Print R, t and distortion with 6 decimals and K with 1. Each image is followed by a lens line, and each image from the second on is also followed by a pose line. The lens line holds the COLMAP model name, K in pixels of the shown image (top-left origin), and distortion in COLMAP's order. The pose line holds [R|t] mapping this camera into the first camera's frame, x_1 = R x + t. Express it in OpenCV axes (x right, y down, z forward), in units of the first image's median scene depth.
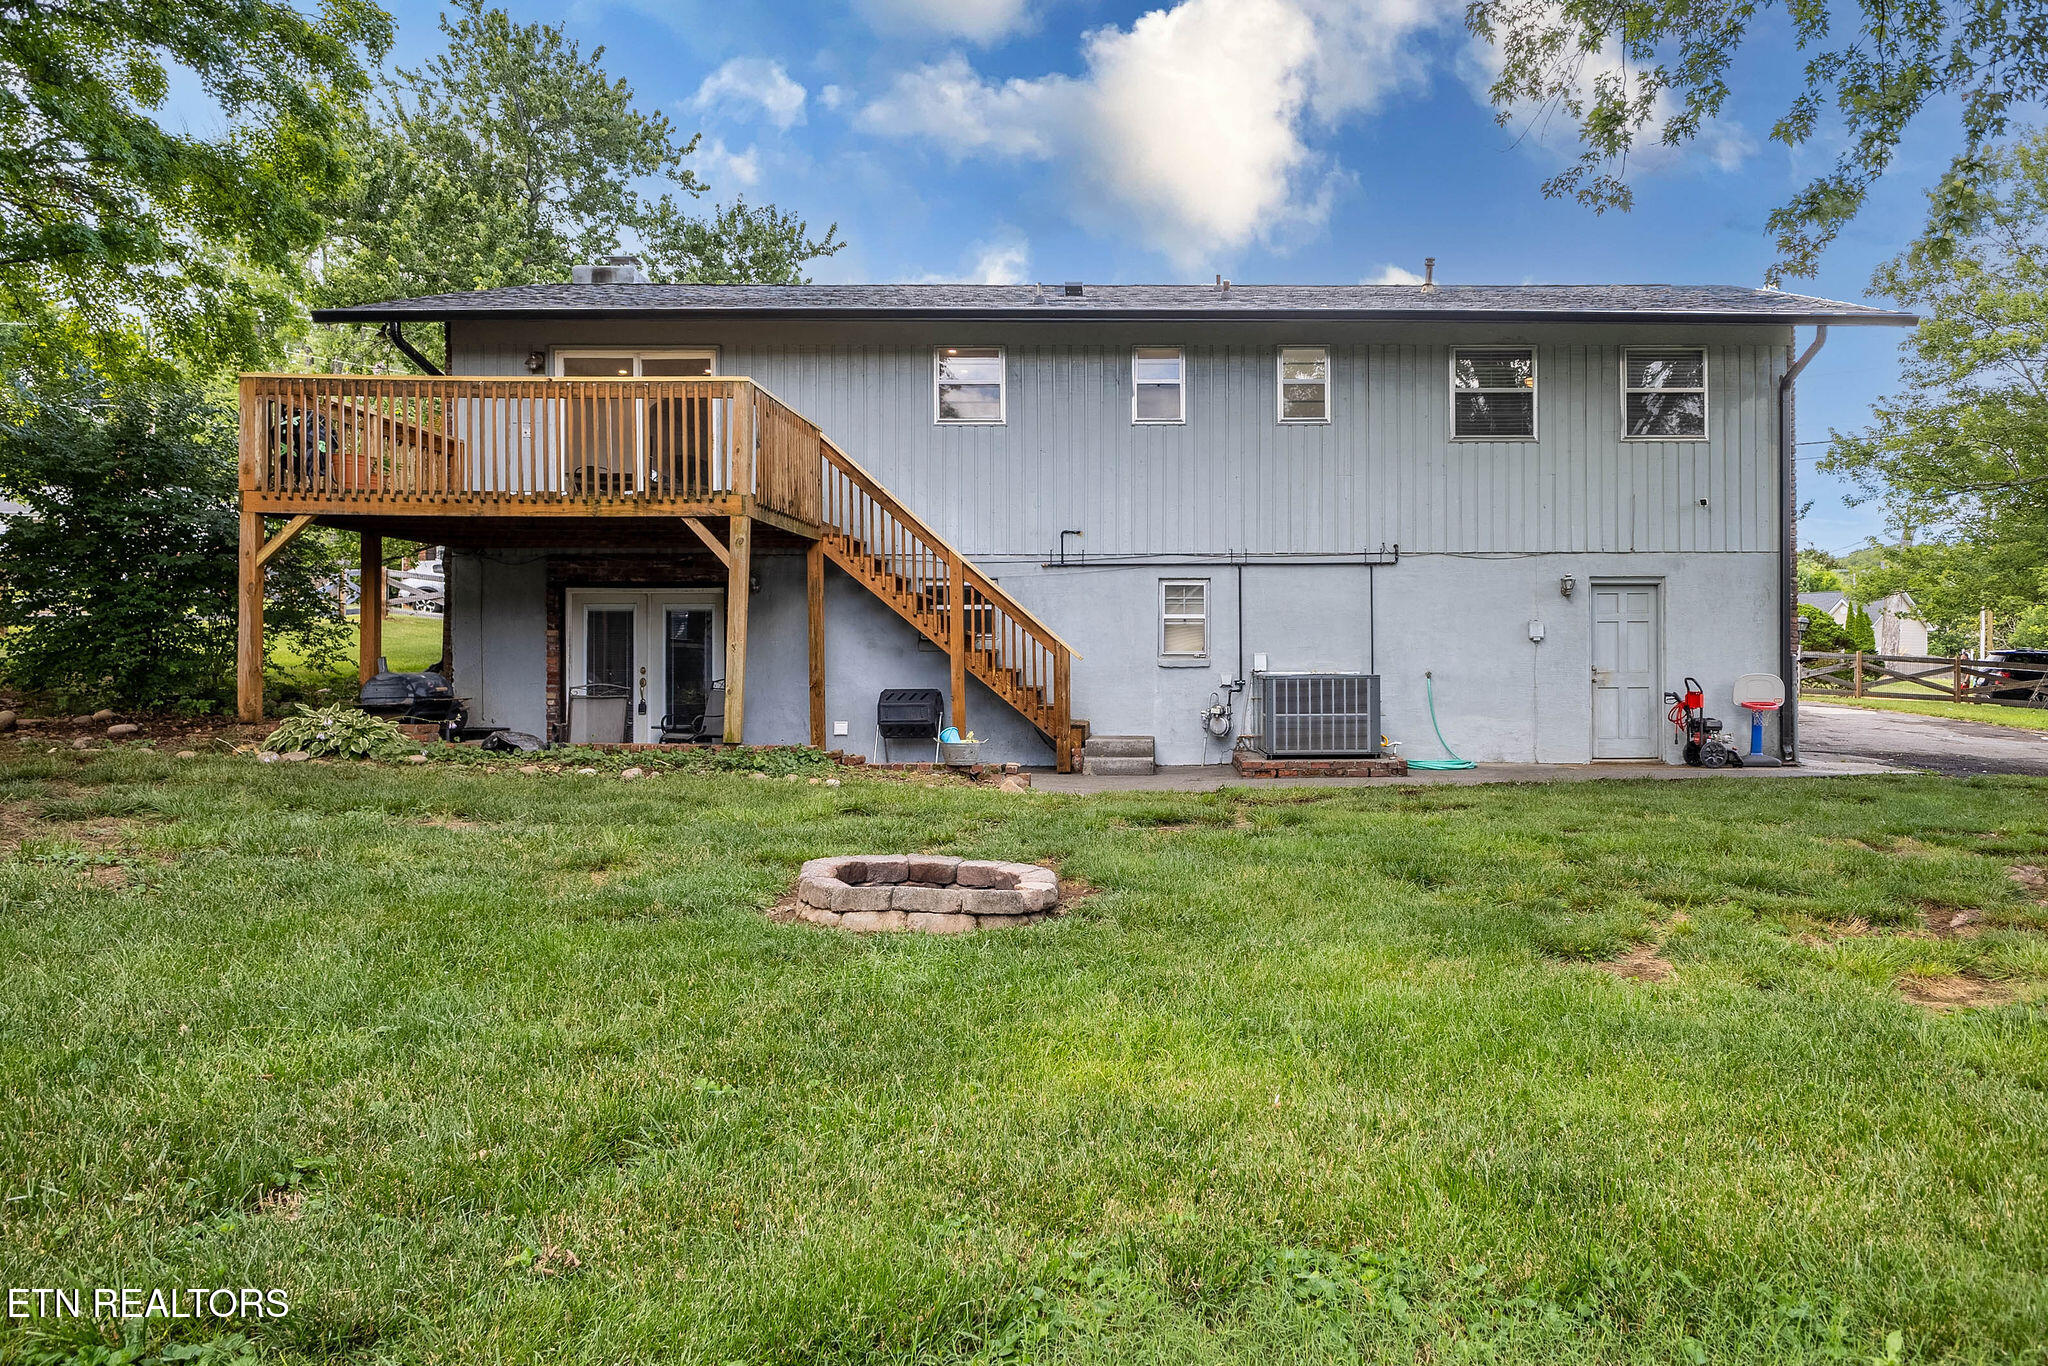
lens RADIAL K [[1414.6, 0, 1024.0], [0, 1414.6, 683.0], [0, 0, 1]] dist [-0.005587, -0.001483]
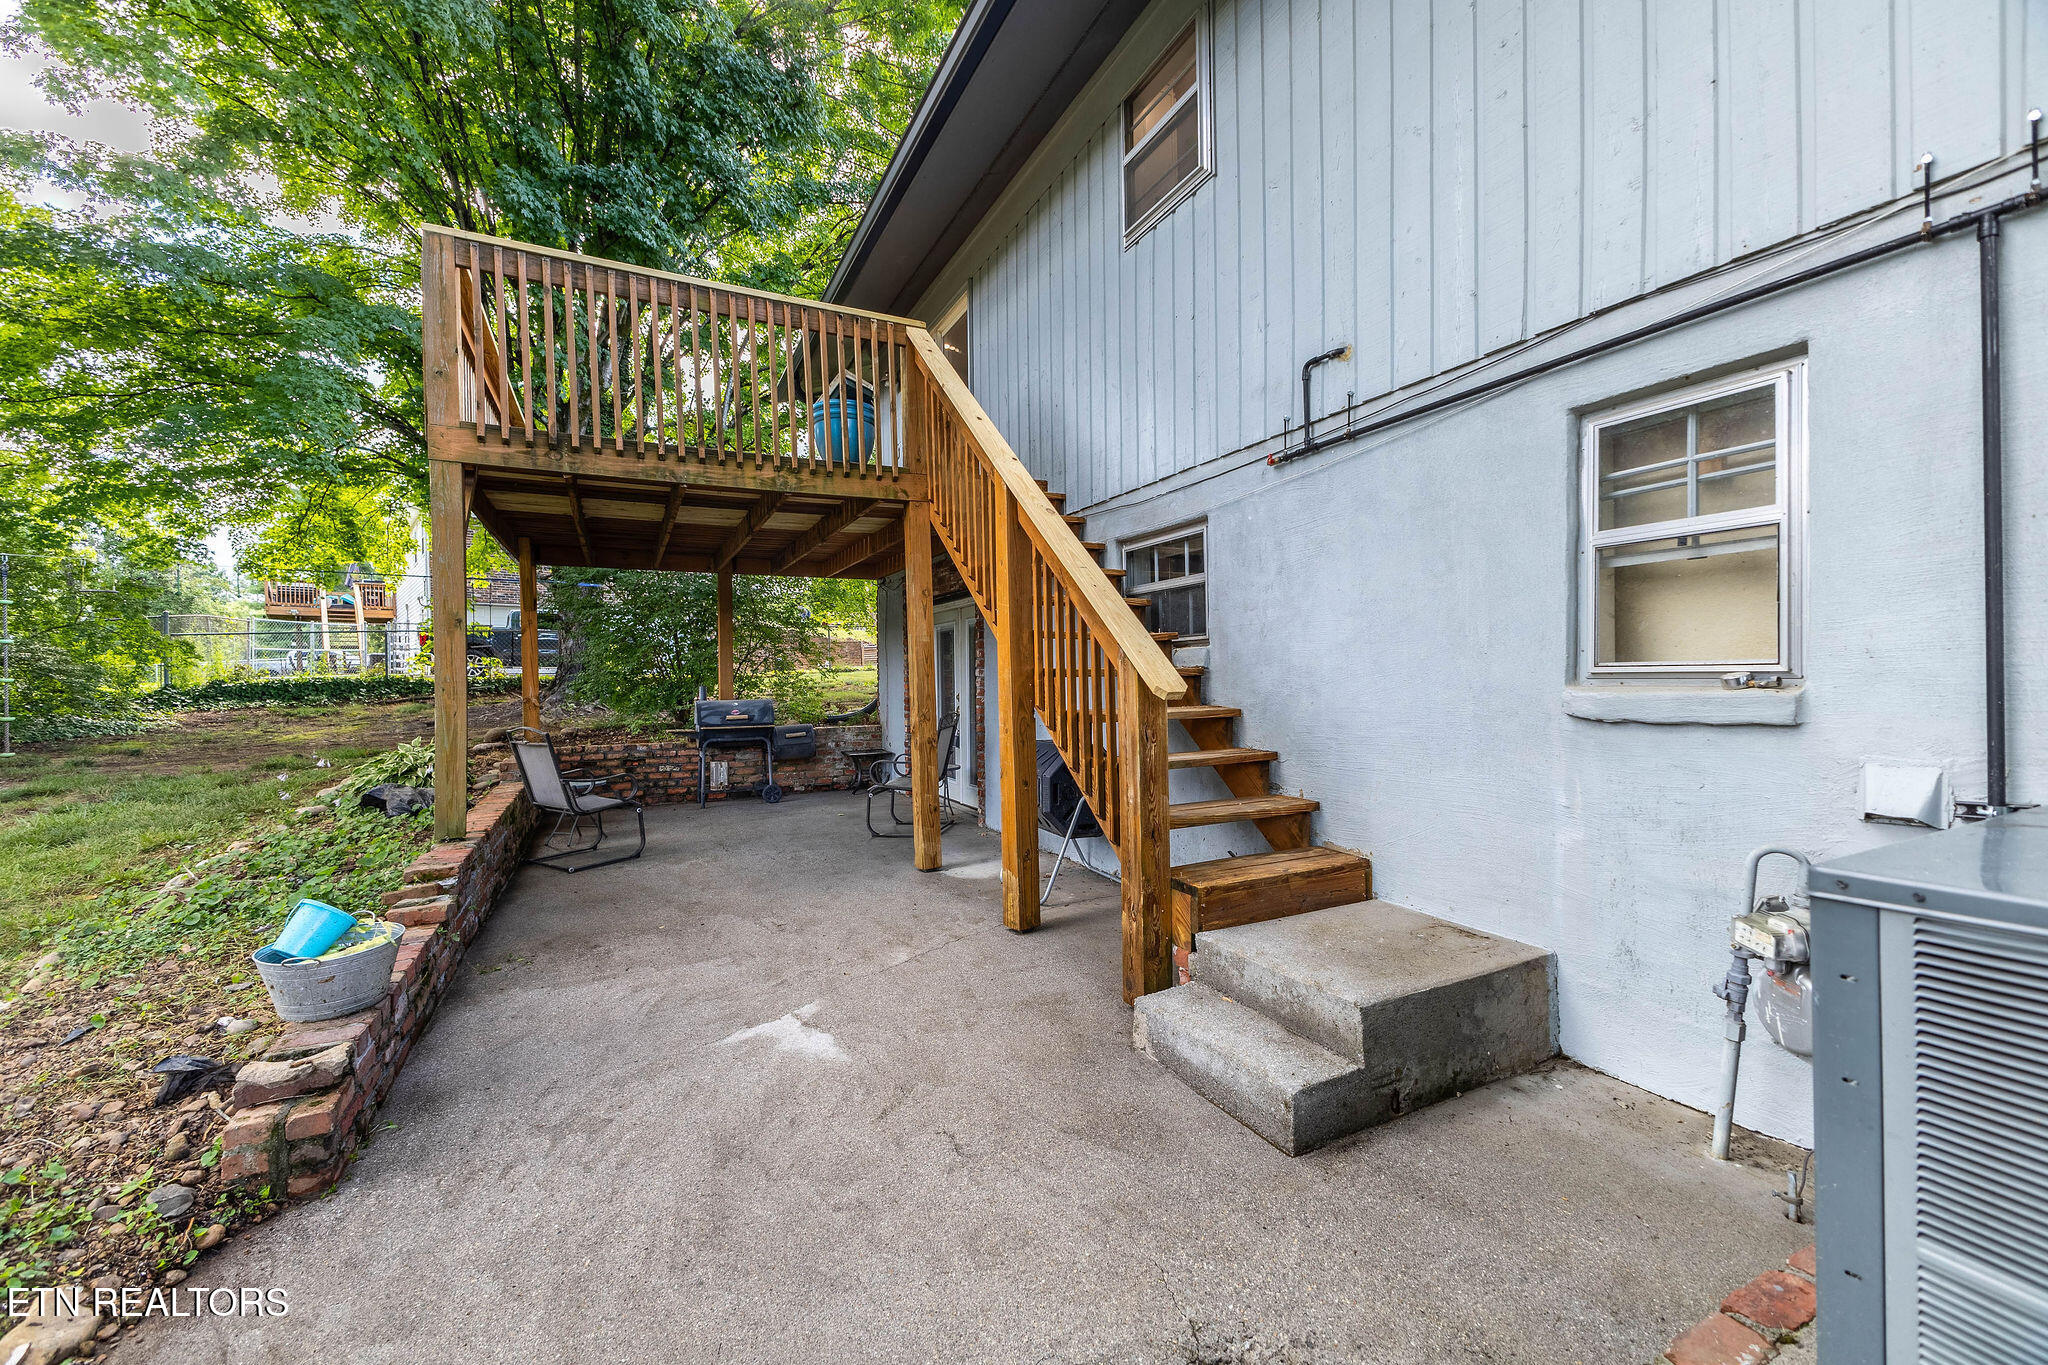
lens RADIAL K [[821.0, 0, 1035.2], [0, 821.0, 687.1], [0, 0, 1]] dist [0.012788, -0.000142]
pose [[0.474215, 0.002085, -0.880406, 0.193431], [-0.000855, 0.999998, 0.001908, -0.017747], [0.880408, -0.000152, 0.474216, 0.829038]]
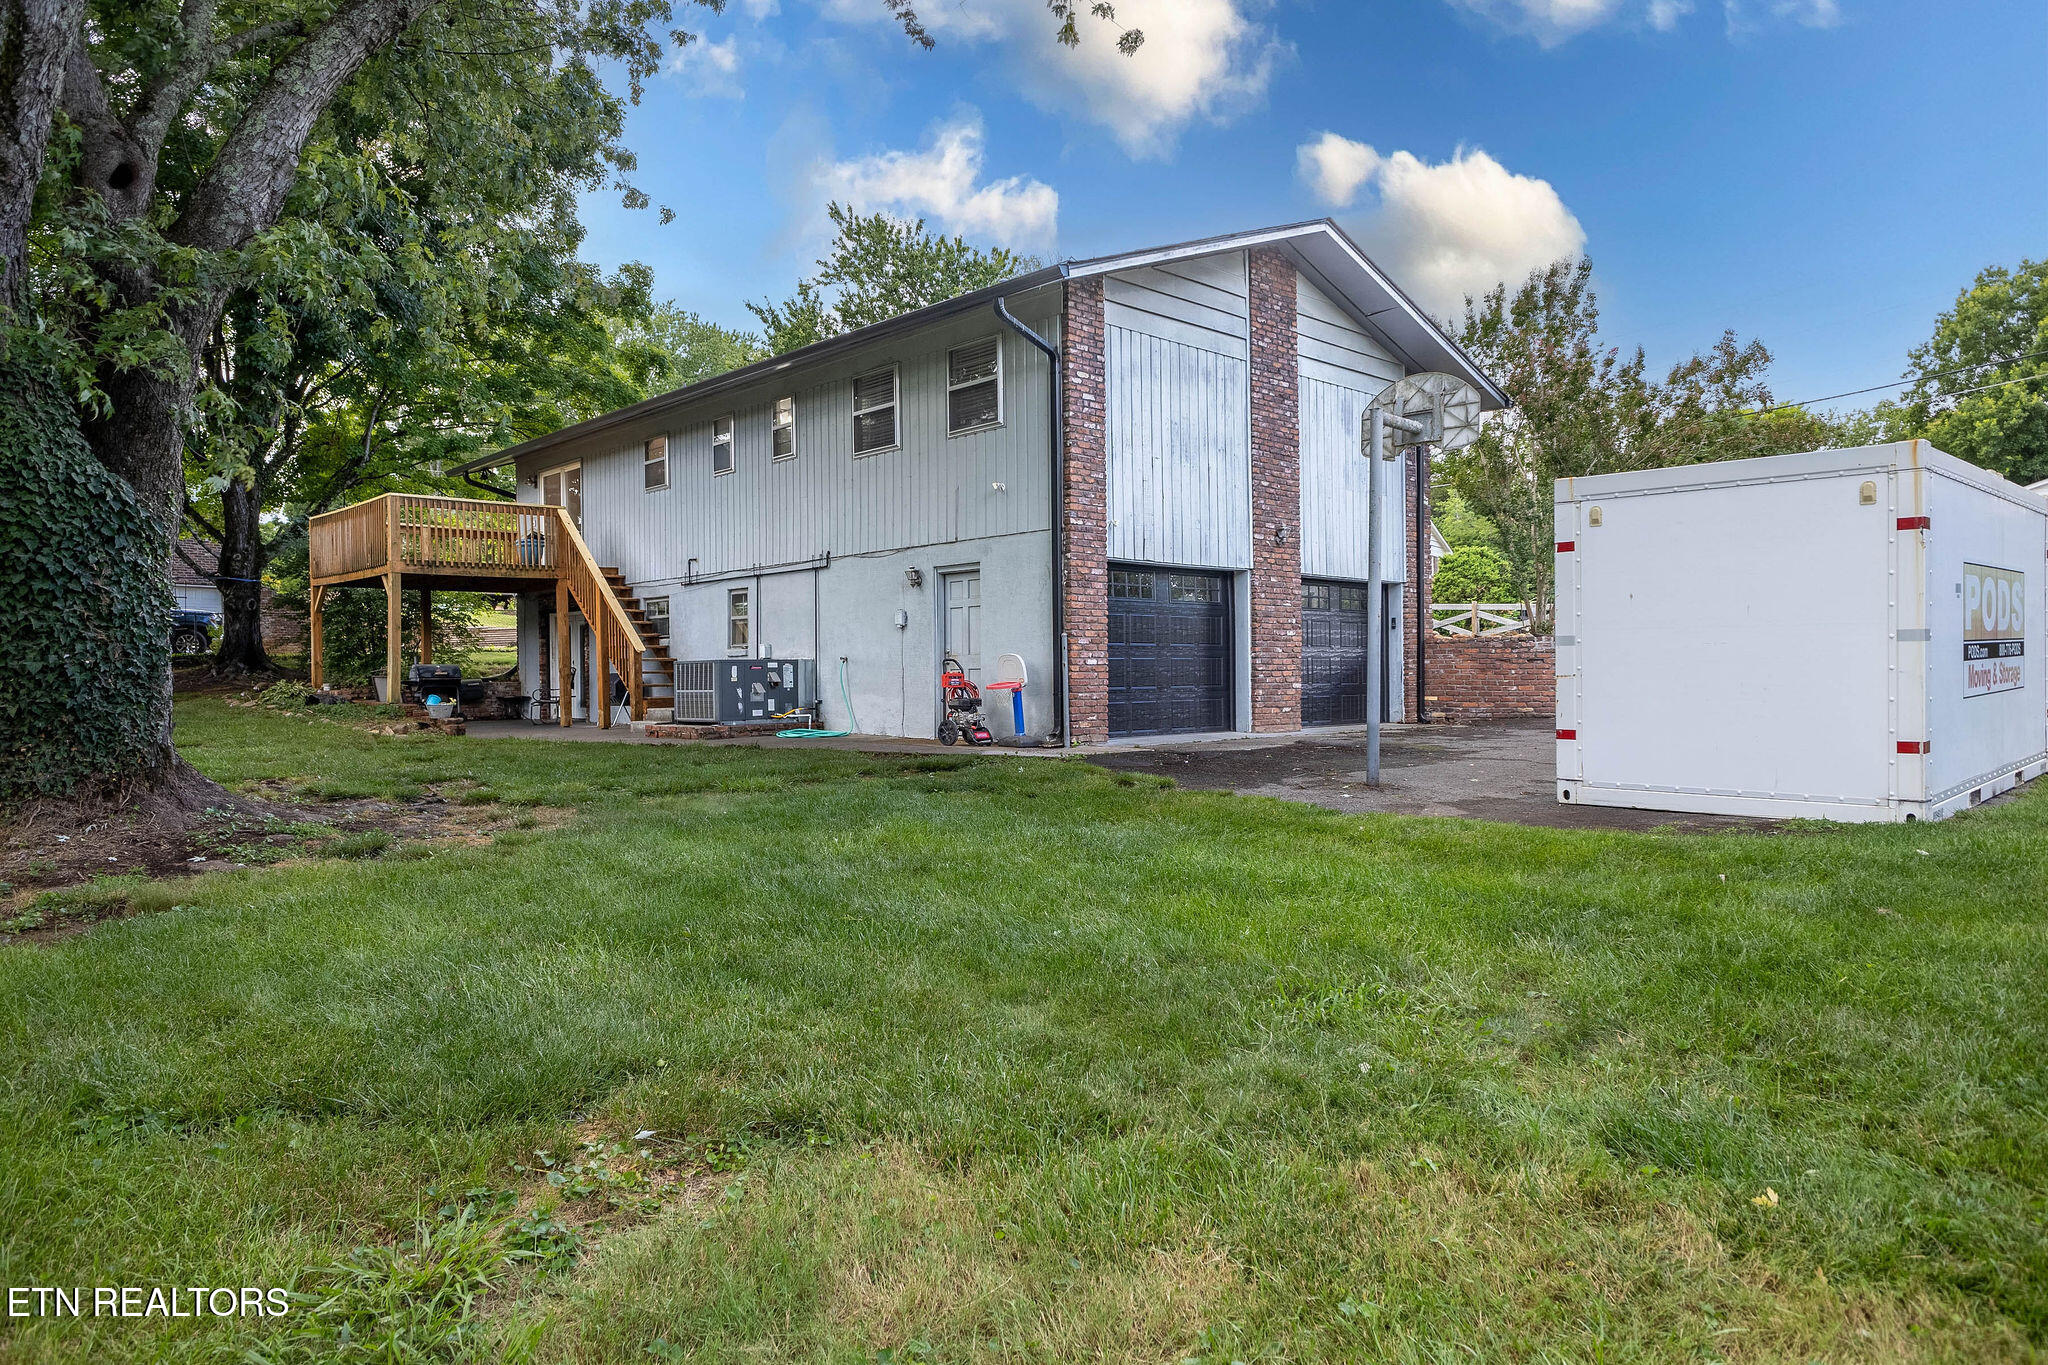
lens RADIAL K [[1249.3, 0, 1026.4], [0, 1249.3, 674.1], [0, 0, 1]] dist [0.002169, 0.000200]
pose [[0.705892, -0.005673, -0.708297, 1.125375], [0.000074, 0.999969, -0.007936, 0.014276], [0.708319, 0.005550, 0.705870, 0.375773]]
